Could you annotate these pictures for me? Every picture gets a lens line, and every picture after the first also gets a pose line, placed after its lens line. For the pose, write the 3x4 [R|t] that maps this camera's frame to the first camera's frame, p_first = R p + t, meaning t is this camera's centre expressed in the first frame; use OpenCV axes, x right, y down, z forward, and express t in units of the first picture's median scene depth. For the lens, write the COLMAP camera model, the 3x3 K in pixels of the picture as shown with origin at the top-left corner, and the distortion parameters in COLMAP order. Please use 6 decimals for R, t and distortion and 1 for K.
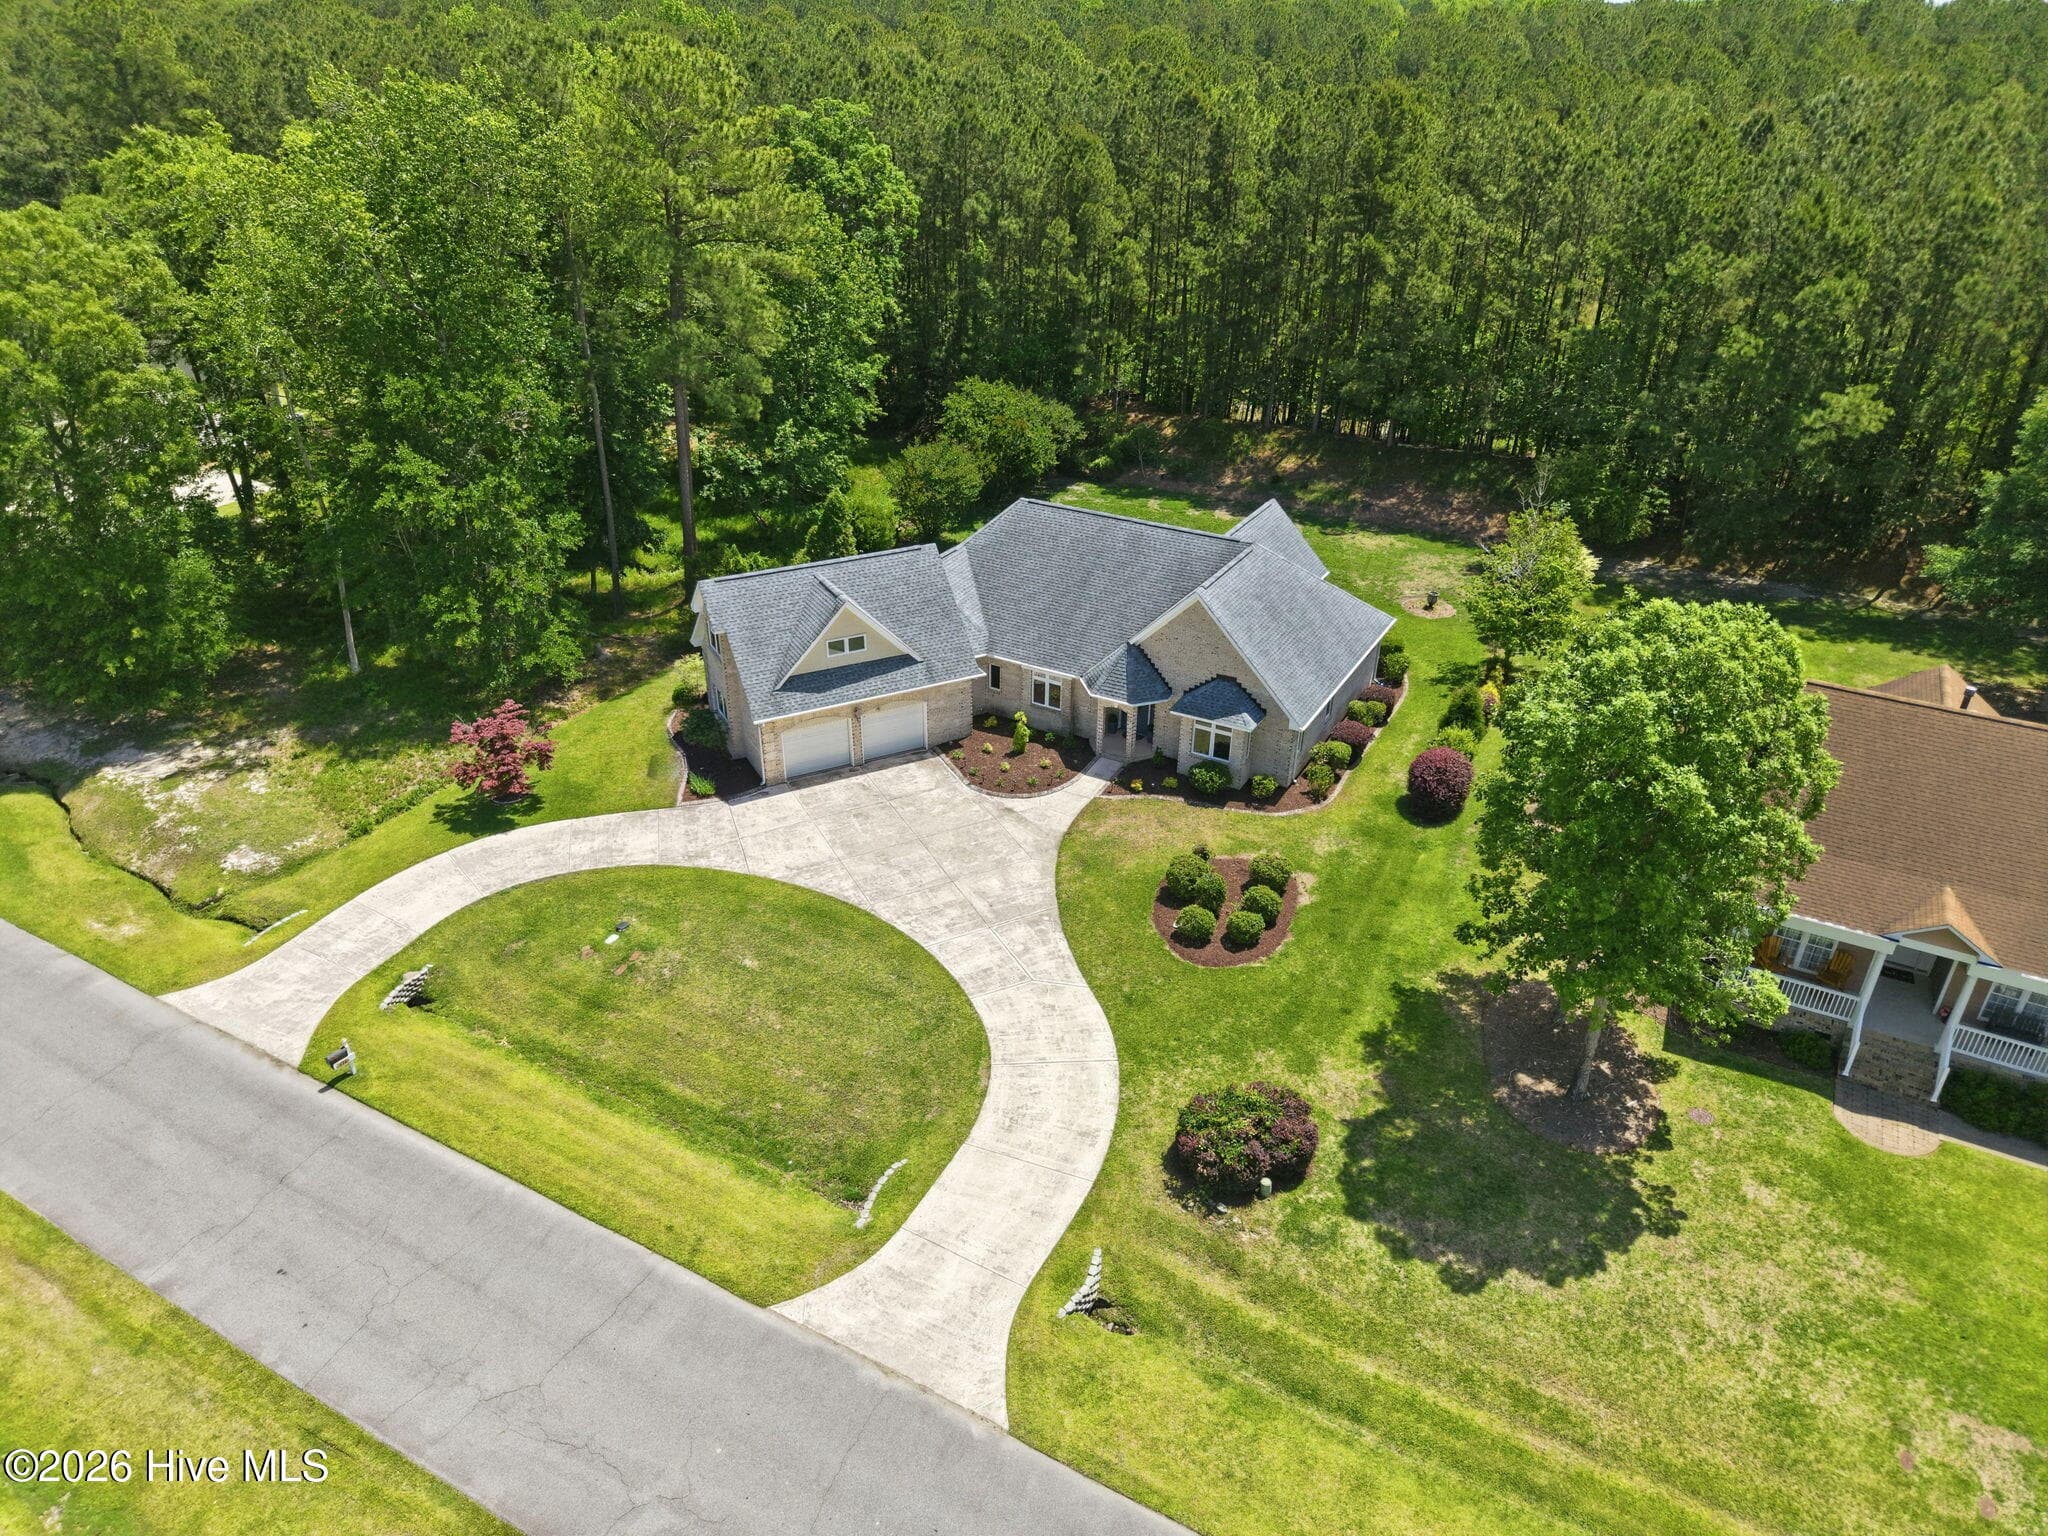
lens RADIAL K [[1373.1, 0, 1024.0], [0, 1373.1, 768.0], [0, 0, 1]] dist [0.017497, -0.015624]
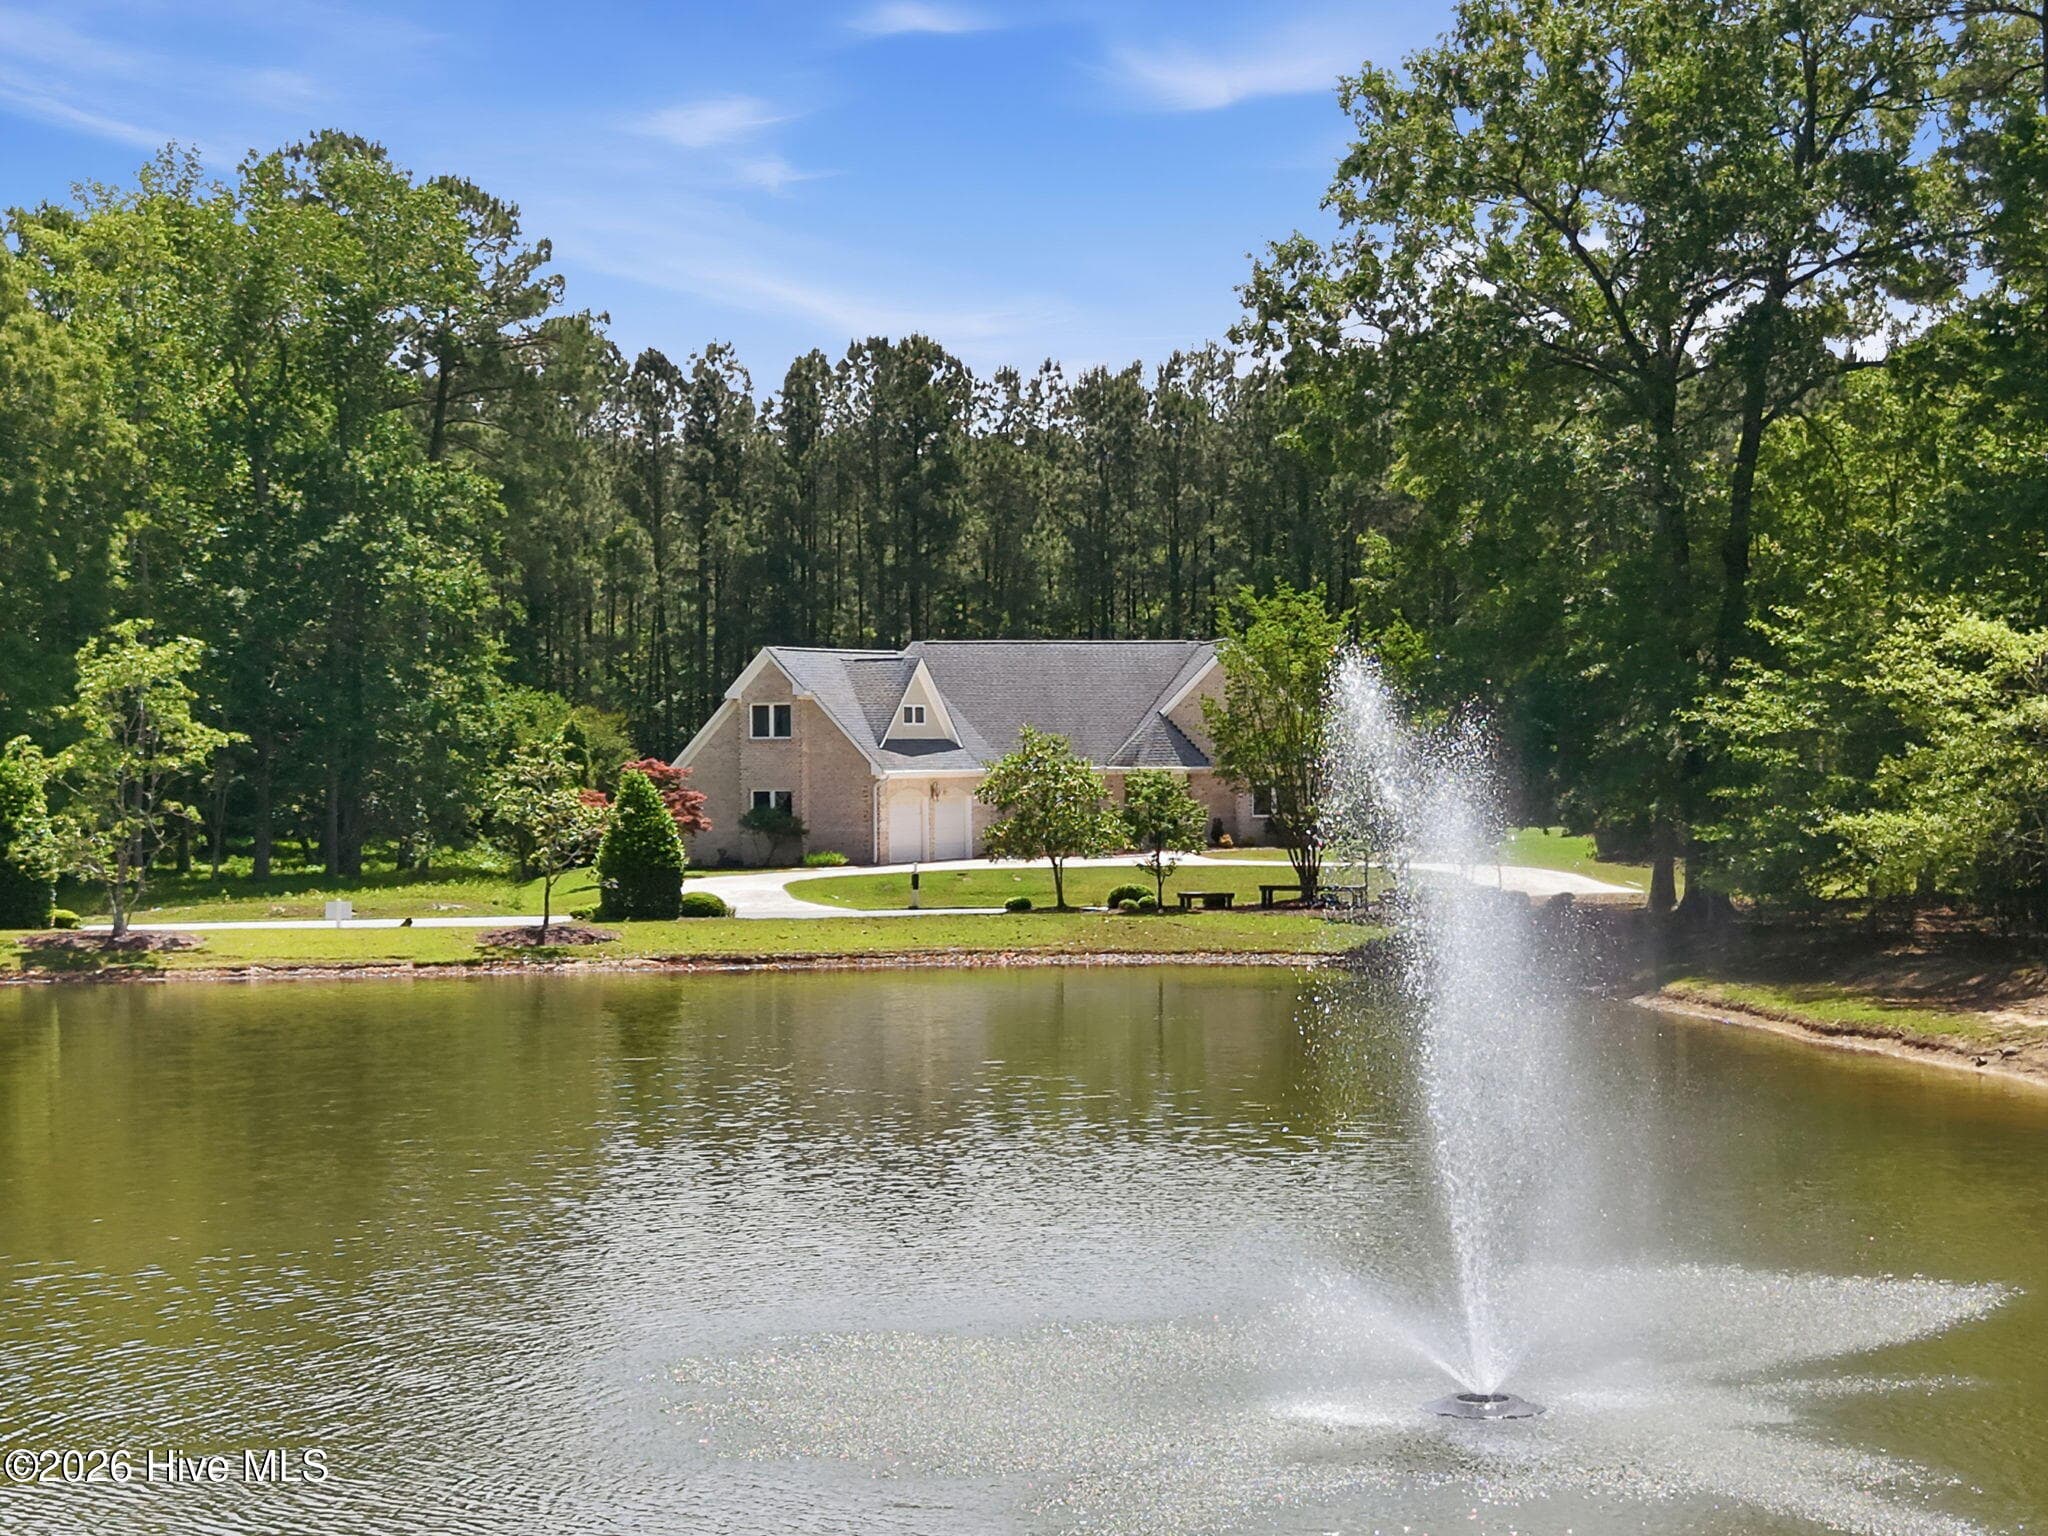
lens RADIAL K [[3982.1, 0, 1024.0], [0, 3982.1, 768.0], [0, 0, 1]] dist [0.120993, 0.202616]
pose [[0.808138, -0.024227, 0.588495, -1.582846], [0.303515, 0.873407, -0.380839, 0.938525], [-0.504769, 0.486387, 0.713187, -0.844301]]
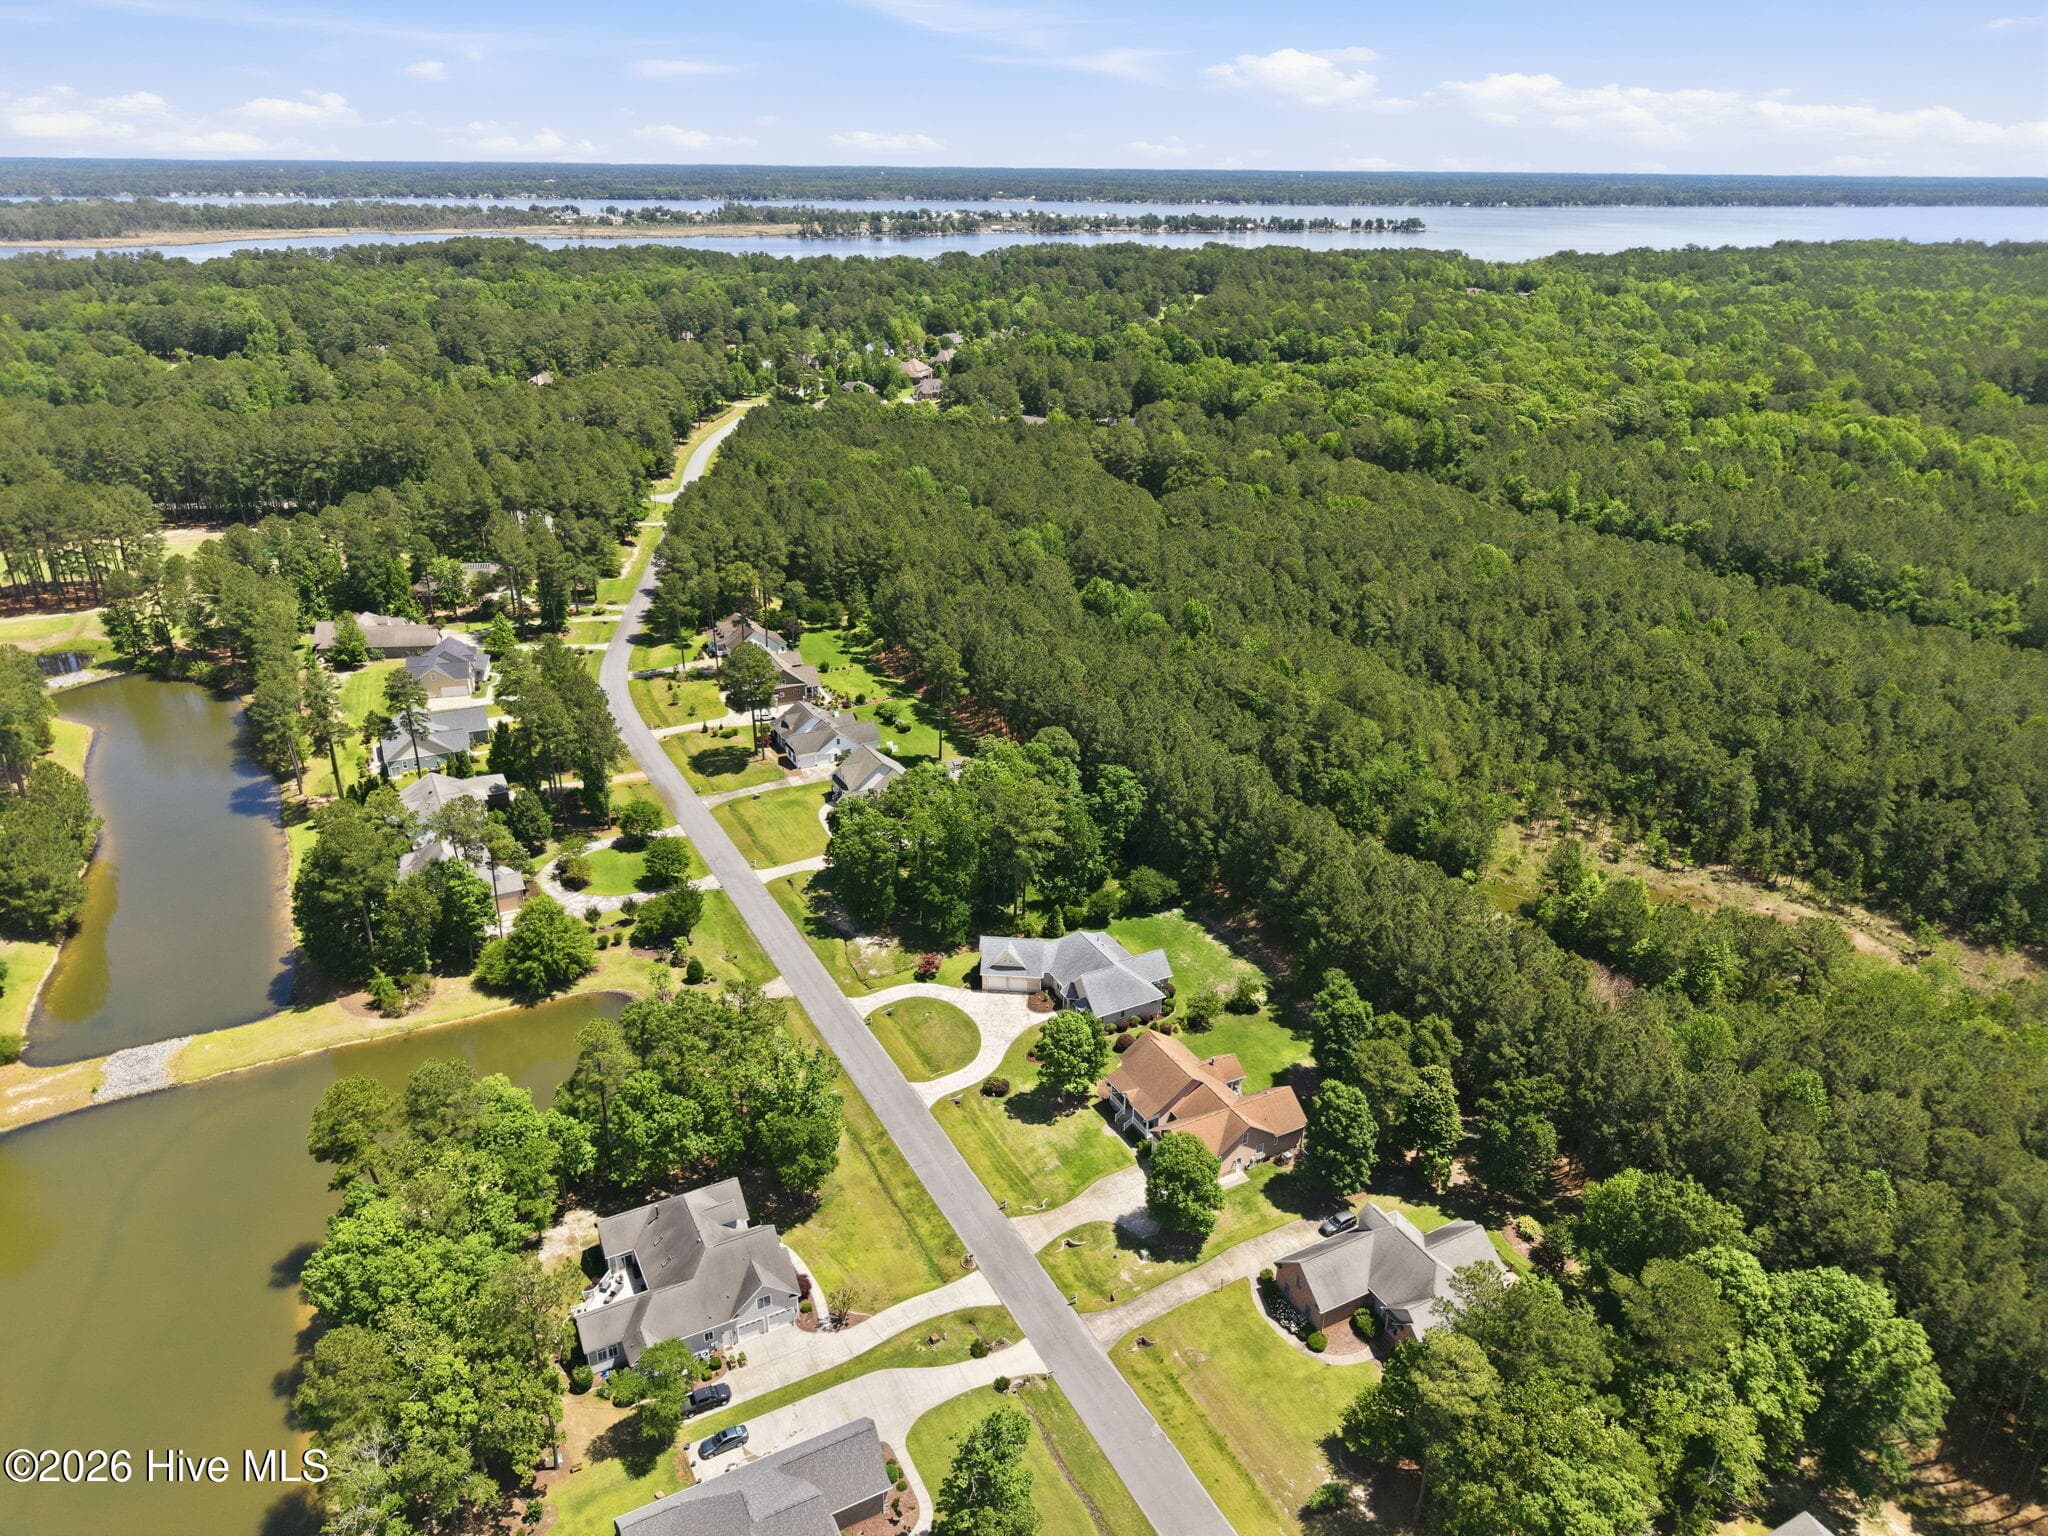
lens RADIAL K [[1367.7, 0, 1024.0], [0, 1367.7, 768.0], [0, 0, 1]] dist [0.093903, -0.108160]
pose [[0.840193, 0.216961, -0.496995, 1.765403], [-0.262115, 0.964787, -0.021944, -0.557120], [0.474733, 0.148708, 0.867476, -2.514243]]
